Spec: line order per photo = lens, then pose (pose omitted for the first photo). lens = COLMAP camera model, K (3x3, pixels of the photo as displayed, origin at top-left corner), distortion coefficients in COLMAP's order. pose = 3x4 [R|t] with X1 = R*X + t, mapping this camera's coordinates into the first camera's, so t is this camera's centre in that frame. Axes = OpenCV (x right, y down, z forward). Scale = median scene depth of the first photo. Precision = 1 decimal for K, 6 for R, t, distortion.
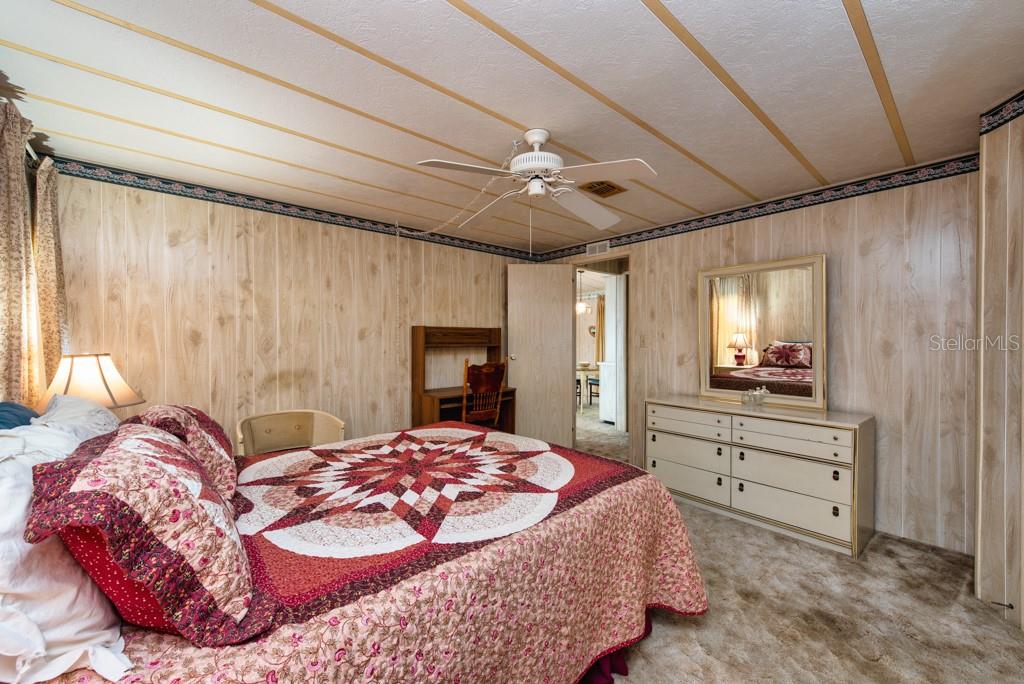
lens RADIAL K [[402.0, 0, 512.9], [0, 402.0, 343.4], [0, 0, 1]] dist [0.014343, -0.000190]
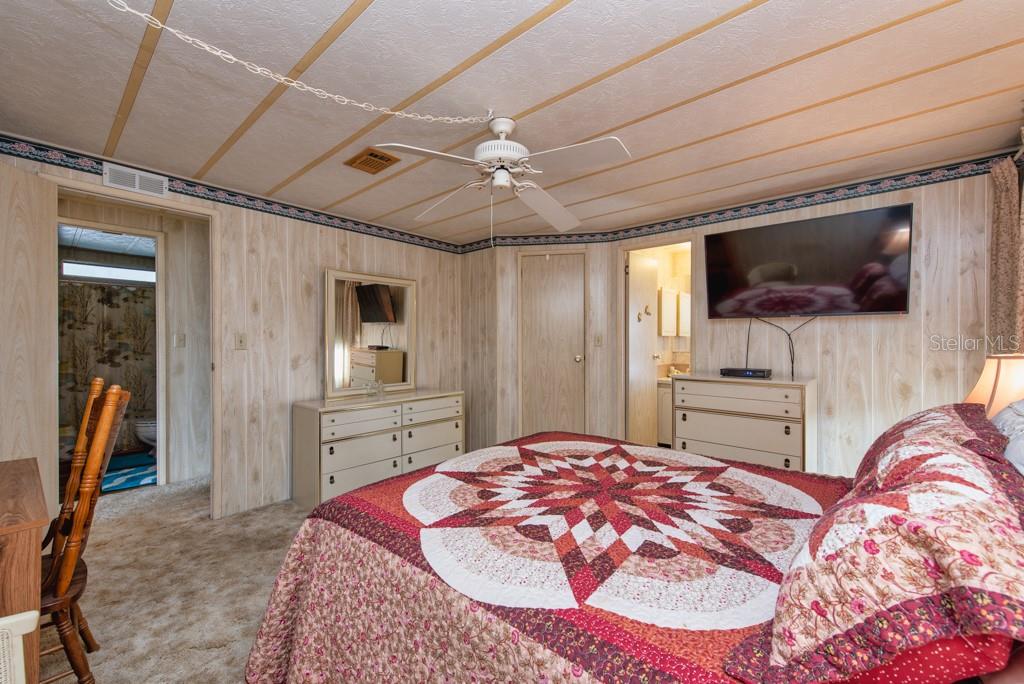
lens RADIAL K [[402.0, 0, 512.9], [0, 402.0, 343.4], [0, 0, 1]] dist [0.014343, -0.000190]
pose [[-0.139542, -0.004894, 0.990204, -0.891548], [0.009818, 0.999932, 0.006326, -0.003703], [-0.990167, 0.010604, -0.139485, 1.112198]]
